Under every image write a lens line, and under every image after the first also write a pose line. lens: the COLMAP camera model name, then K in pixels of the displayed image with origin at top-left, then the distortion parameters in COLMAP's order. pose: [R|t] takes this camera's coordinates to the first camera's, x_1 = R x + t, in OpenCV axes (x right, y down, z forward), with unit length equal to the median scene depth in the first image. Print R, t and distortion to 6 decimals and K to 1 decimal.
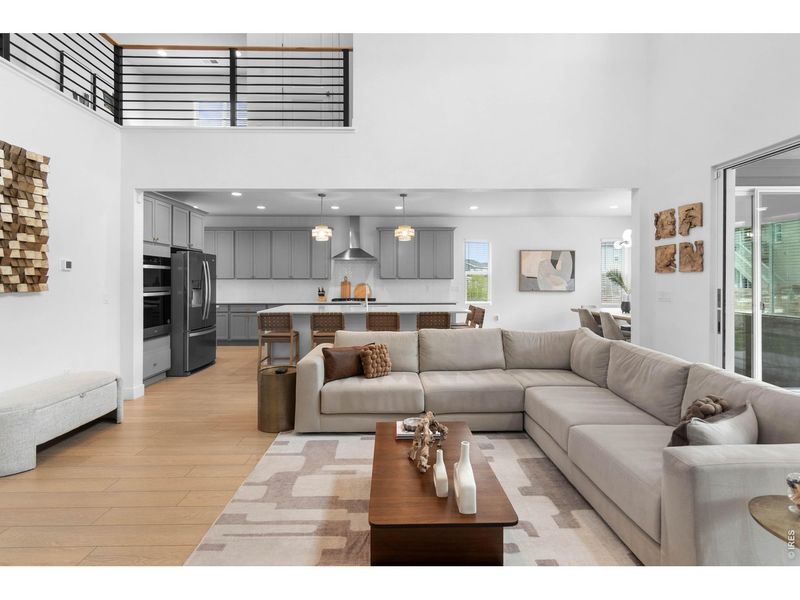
lens RADIAL K [[405.1, 0, 401.5], [0, 405.1, 282.4], [0, 0, 1]] dist [-0.005571, -0.000847]
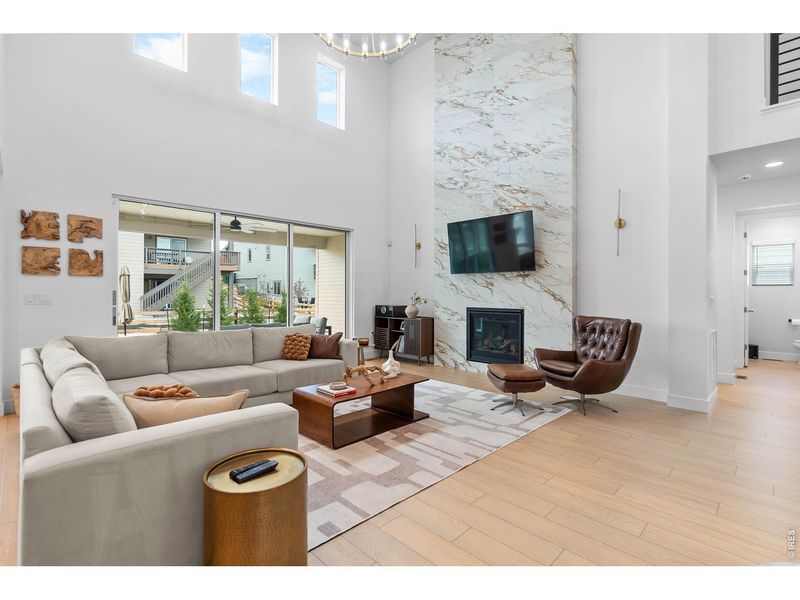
lens RADIAL K [[371.3, 0, 400.9], [0, 371.3, 295.8], [0, 0, 1]] dist [-0.000695, -0.000013]
pose [[-0.691004, -0.004763, 0.722836, -0.591233], [-0.003028, 0.999989, 0.003695, 0.020808], [-0.722845, 0.000364, -0.691010, 0.984253]]
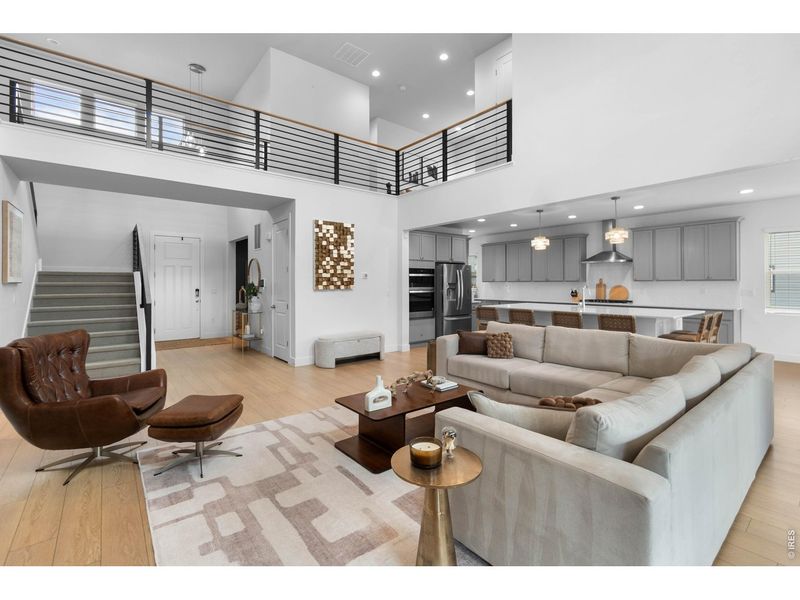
lens RADIAL K [[369.8, 0, 400.6], [0, 369.8, 280.7], [0, 0, 1]] dist [-0.001830, -0.000239]
pose [[0.608927, -0.006145, -0.793203, 0.597710], [-0.000062, 0.999970, -0.007794, -0.003910], [0.793226, 0.004795, 0.608908, 0.029090]]
